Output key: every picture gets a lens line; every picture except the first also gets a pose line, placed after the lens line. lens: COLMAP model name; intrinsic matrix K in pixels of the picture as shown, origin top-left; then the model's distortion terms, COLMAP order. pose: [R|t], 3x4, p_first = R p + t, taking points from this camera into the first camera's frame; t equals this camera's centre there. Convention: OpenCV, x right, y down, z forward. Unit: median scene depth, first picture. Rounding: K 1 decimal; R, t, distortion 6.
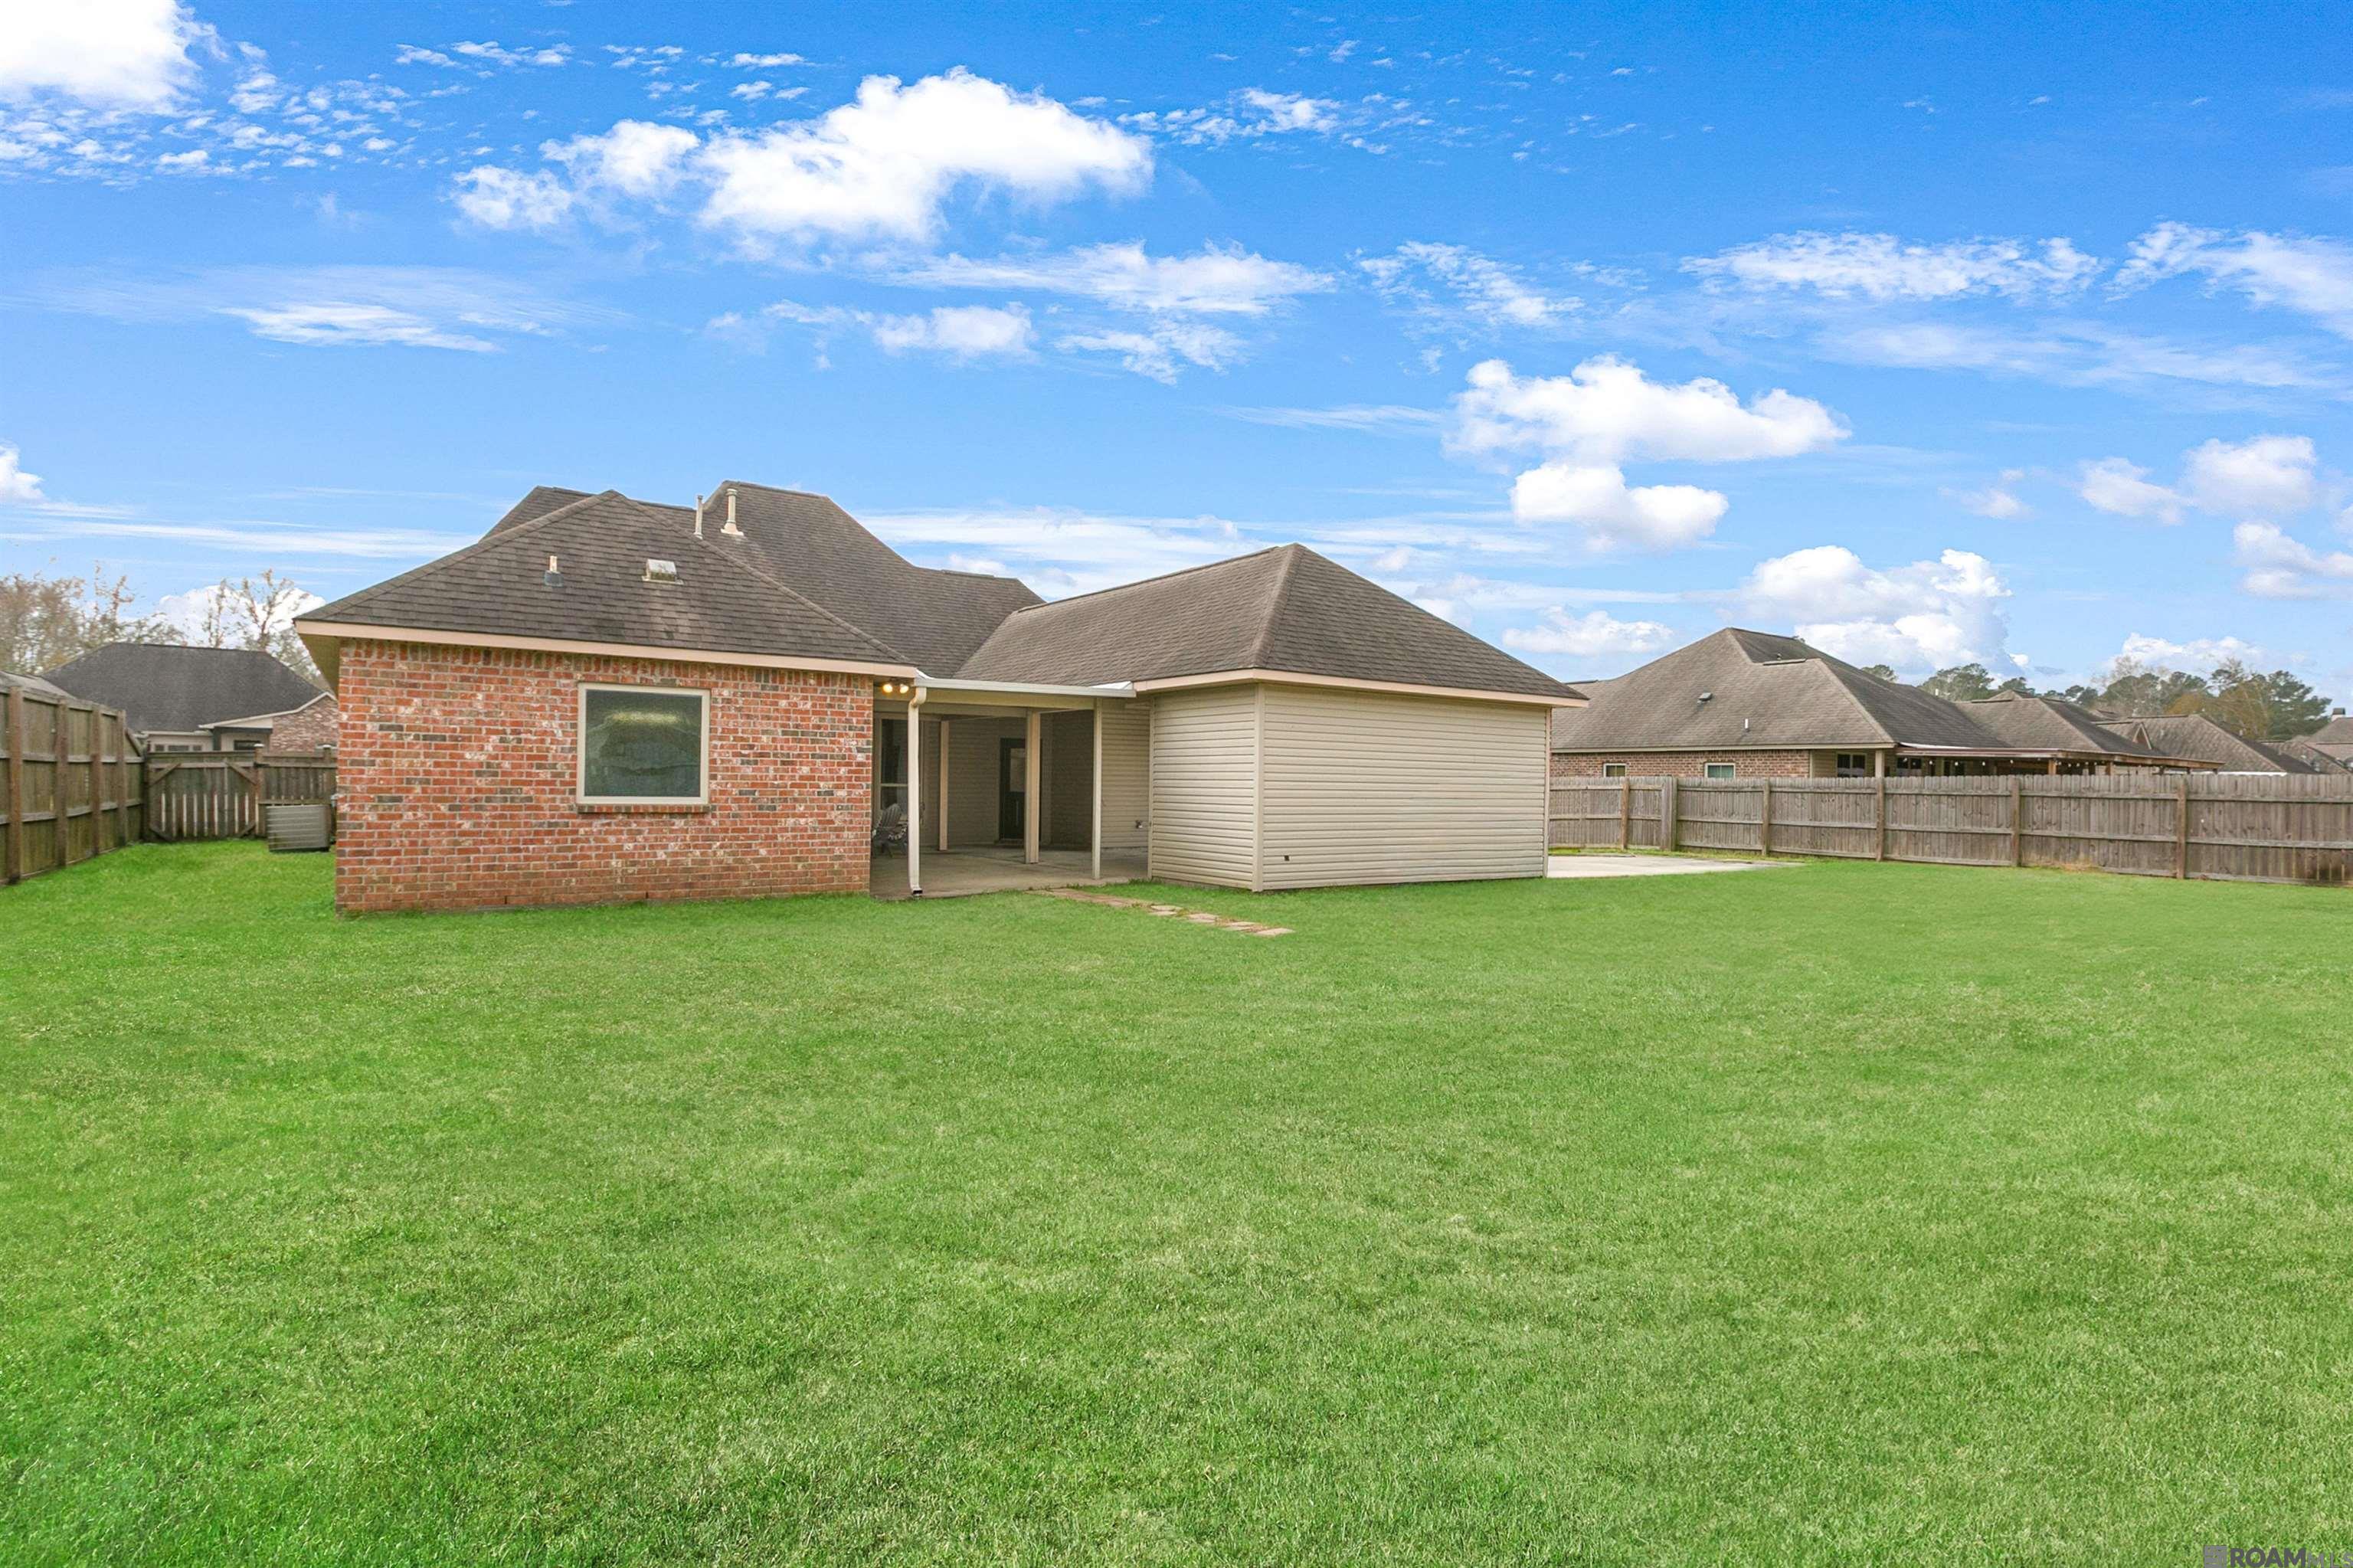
lens RADIAL K [[1074.2, 0, 1203.5], [0, 1074.2, 818.7], [0, 0, 1]] dist [-0.002202, 0.000080]
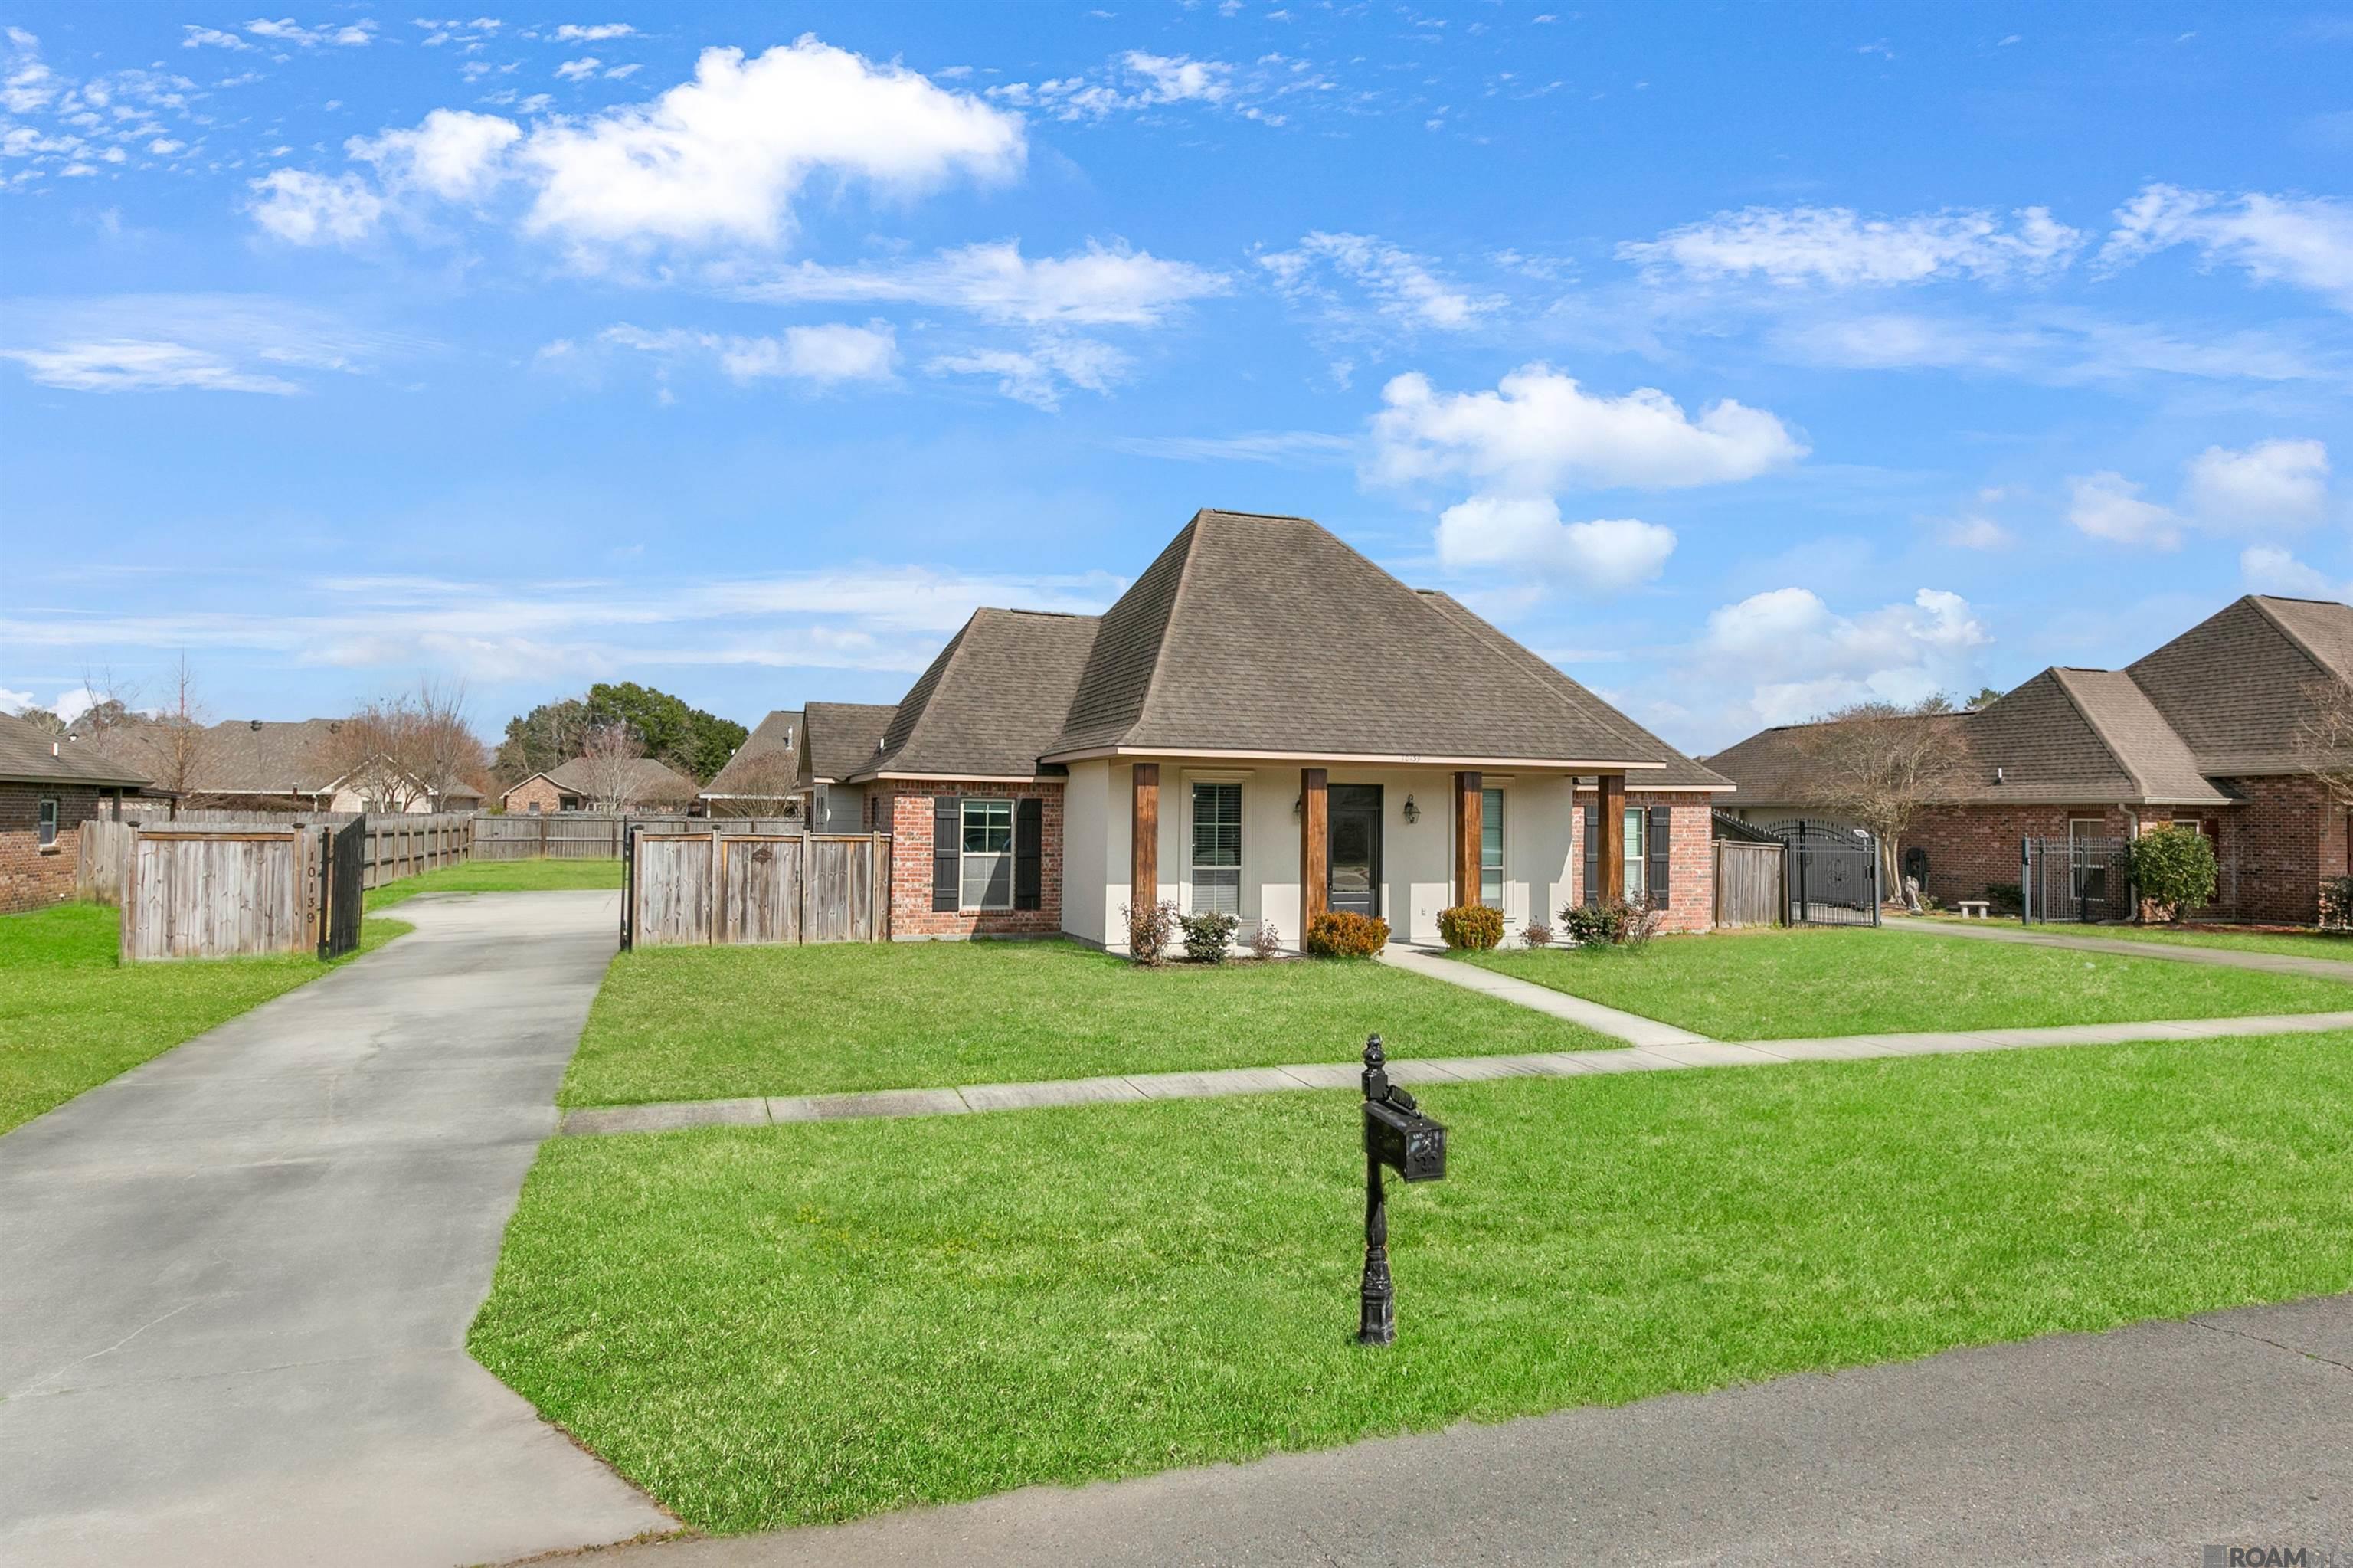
lens RADIAL K [[1074.2, 0, 1176.8], [0, 1074.2, 749.2], [0, 0, 1]] dist [-0.002202, 0.000080]
pose [[0.998719, -0.049280, 0.011521, 0.042376], [0.048739, 0.997873, 0.043298, -0.138996], [-0.013630, -0.042681, 0.998996, 0.082394]]
